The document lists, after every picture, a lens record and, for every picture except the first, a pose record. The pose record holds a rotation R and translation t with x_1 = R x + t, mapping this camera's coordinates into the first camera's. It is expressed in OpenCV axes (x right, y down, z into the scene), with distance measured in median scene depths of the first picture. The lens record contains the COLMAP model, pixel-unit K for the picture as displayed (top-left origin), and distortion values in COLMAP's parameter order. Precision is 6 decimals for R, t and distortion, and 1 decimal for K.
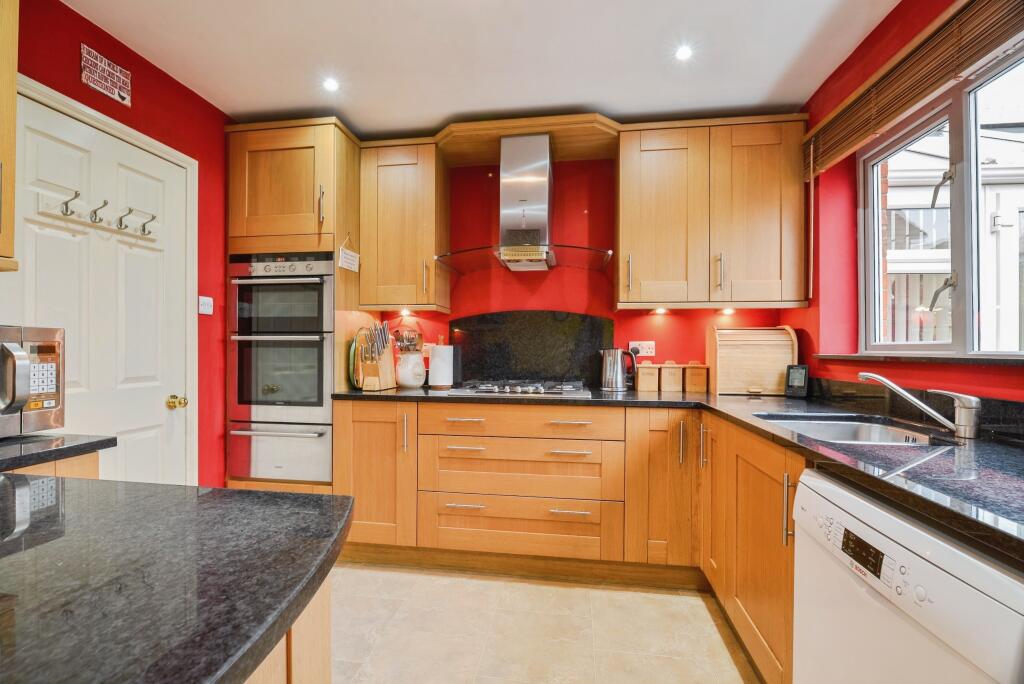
lens RADIAL K [[454.0, 0, 507.9], [0, 454.0, 349.0], [0, 0, 1]] dist [-0.000010, -0.008131]
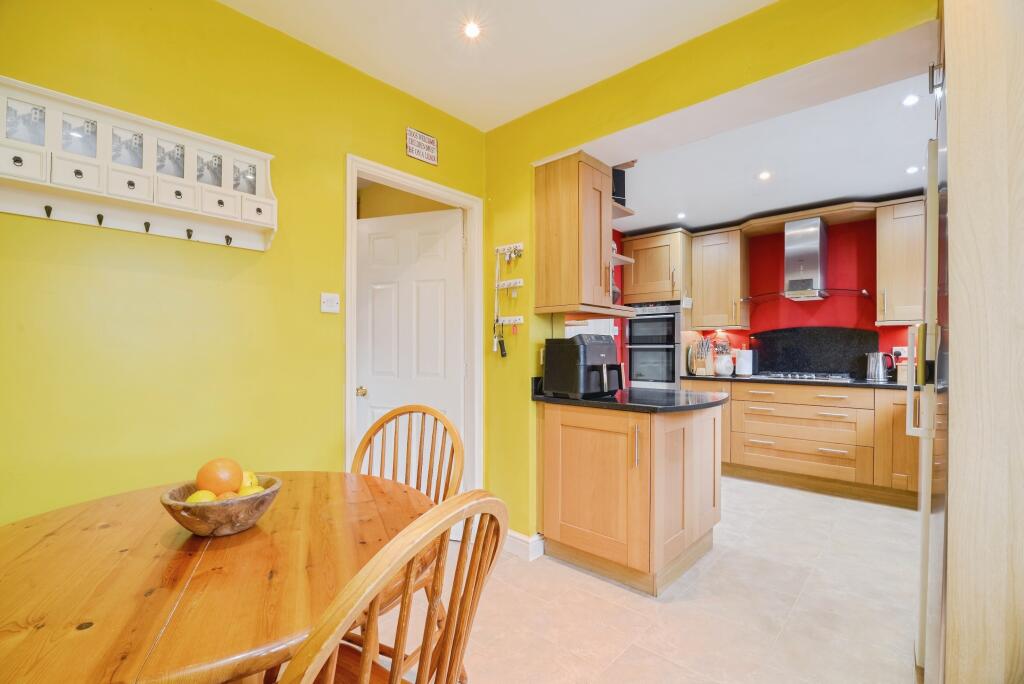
lens RADIAL K [[454.0, 0, 507.9], [0, 454.0, 349.0], [0, 0, 1]] dist [-0.000010, -0.008131]
pose [[0.826541, -0.003761, -0.562864, 0.074612], [0.000114, 0.999979, -0.006514, -0.001075], [0.562876, 0.005320, 0.826524, -0.887514]]
